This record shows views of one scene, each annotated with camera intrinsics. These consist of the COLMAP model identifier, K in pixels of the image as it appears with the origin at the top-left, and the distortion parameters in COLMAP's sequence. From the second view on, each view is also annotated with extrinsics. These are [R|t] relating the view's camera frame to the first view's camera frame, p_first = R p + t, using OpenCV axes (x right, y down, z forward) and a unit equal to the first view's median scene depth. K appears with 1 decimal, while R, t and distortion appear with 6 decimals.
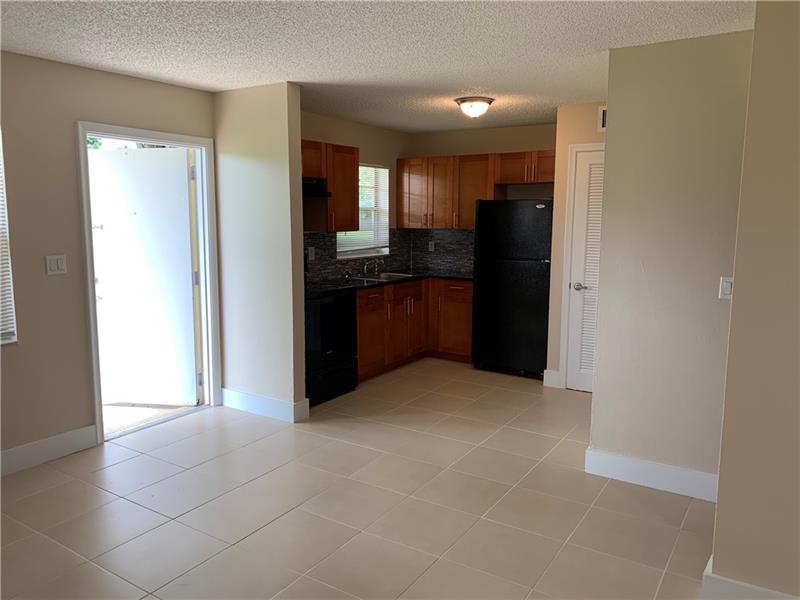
lens RADIAL K [[604.6, 0, 400.0], [0, 604.6, 300.0], [0, 0, 1]] dist [0.050778, -0.000504]
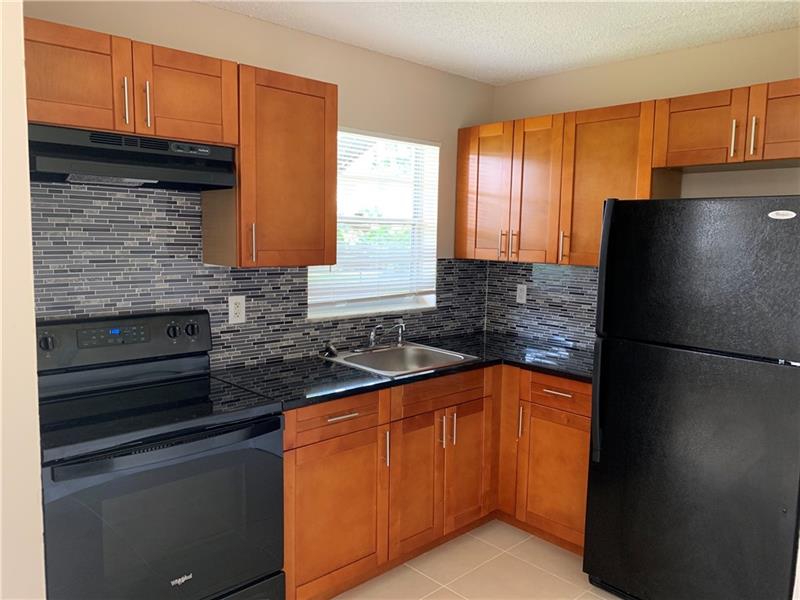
lens RADIAL K [[613.8, 0, 400.0], [0, 613.8, 300.0], [0, 0, 1]] dist [-0.005568, -0.003158]
pose [[0.972061, 0.040887, -0.231139, 0.080722], [-0.049218, 0.998326, -0.030392, -0.068487], [0.229509, 0.040919, 0.972446, 0.504169]]
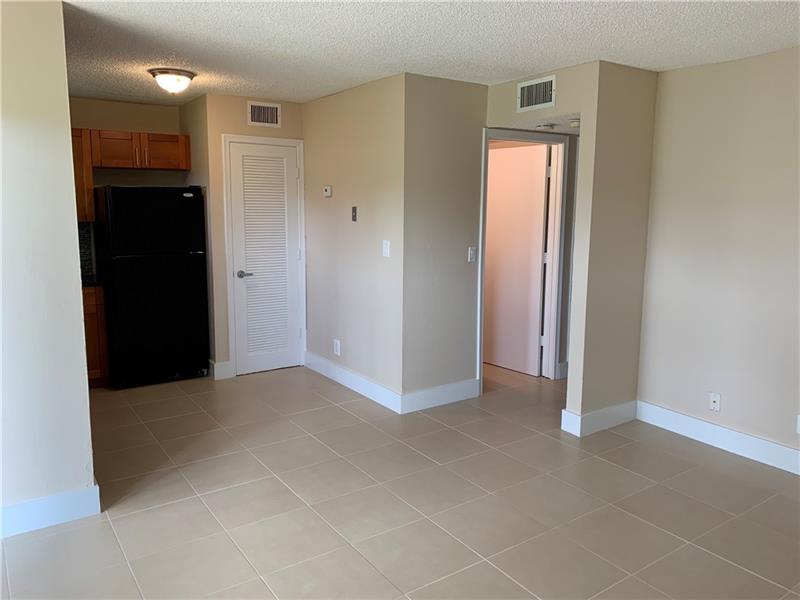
lens RADIAL K [[613.8, 0, 400.0], [0, 613.8, 300.0], [0, 0, 1]] dist [-0.005568, -0.003158]
pose [[0.379440, -0.150042, 0.912969, -0.459921], [0.130297, 0.985594, 0.107825, -0.045984], [-0.915996, 0.078044, 0.393524, 0.289446]]
